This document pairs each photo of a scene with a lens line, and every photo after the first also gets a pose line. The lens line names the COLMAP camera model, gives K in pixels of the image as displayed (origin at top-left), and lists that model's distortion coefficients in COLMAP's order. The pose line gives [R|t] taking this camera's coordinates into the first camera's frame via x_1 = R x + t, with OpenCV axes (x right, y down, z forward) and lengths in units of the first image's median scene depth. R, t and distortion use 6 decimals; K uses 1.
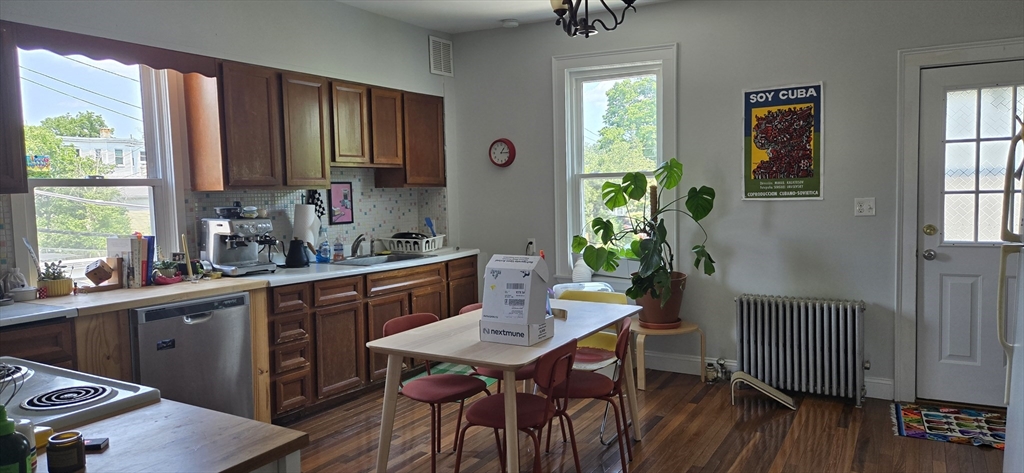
lens RADIAL K [[694.5, 0, 510.6], [0, 694.5, 234.3], [0, 0, 1]] dist [0.042387, -0.017751]
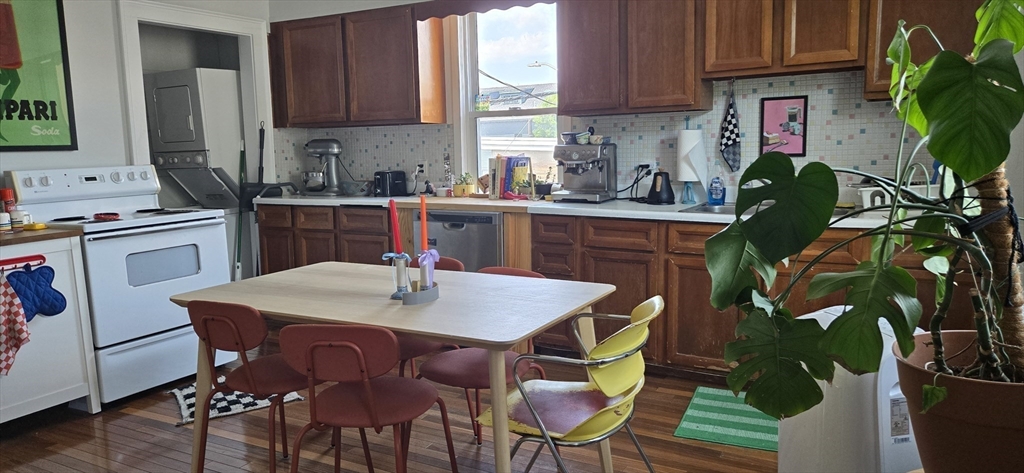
lens RADIAL K [[694.5, 0, 512.4], [0, 694.5, 242.0], [0, 0, 1]] dist [0.042387, -0.017751]
pose [[0.004868, 0.159540, -0.987179, 0.636279], [-0.040942, 0.986395, 0.159212, -0.041622], [0.999150, 0.039642, 0.011334, 0.955751]]
